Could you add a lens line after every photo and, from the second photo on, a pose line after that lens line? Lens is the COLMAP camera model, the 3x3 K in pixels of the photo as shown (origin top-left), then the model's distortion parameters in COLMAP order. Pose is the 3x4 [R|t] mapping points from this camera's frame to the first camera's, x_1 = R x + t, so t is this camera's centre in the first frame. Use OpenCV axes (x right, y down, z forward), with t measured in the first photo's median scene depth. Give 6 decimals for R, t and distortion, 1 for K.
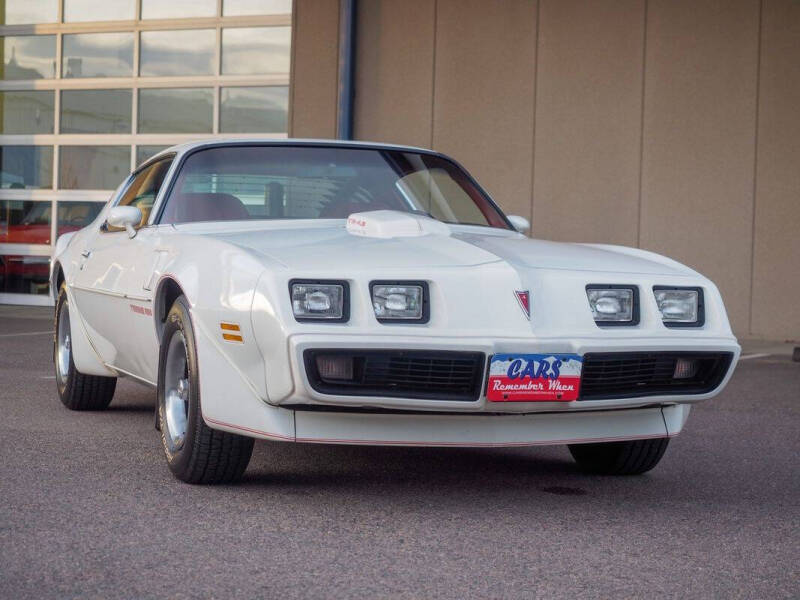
lens RADIAL K [[1702.6, 0, 400.0], [0, 1702.6, 300.0], [0, 0, 1]] dist [-0.030393, -0.178830]
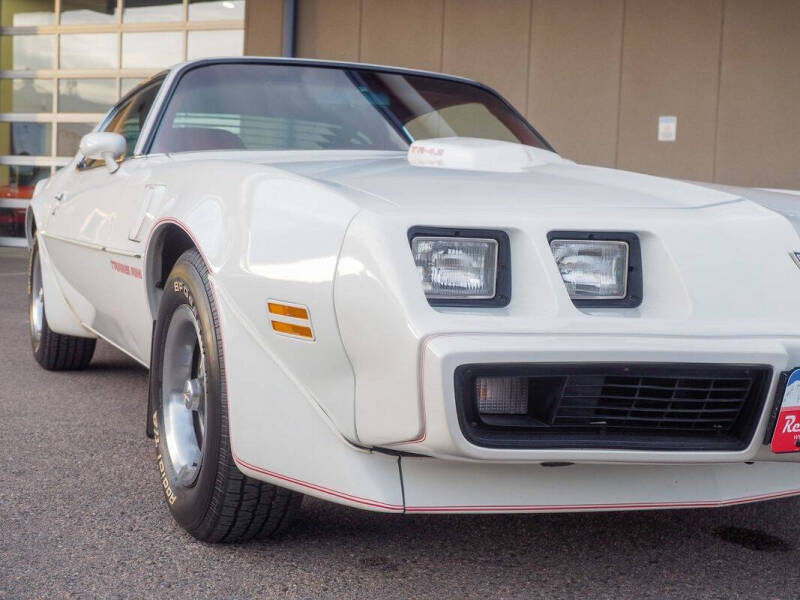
lens RADIAL K [[1139.5, 0, 400.0], [0, 1139.5, 300.0], [0, 0, 1]] dist [0.015723, -0.033990]
pose [[0.996169, 0.004712, 0.087323, -0.097806], [-0.008922, 0.998813, 0.047883, -0.006262], [-0.086994, -0.048479, 0.995029, 0.633246]]
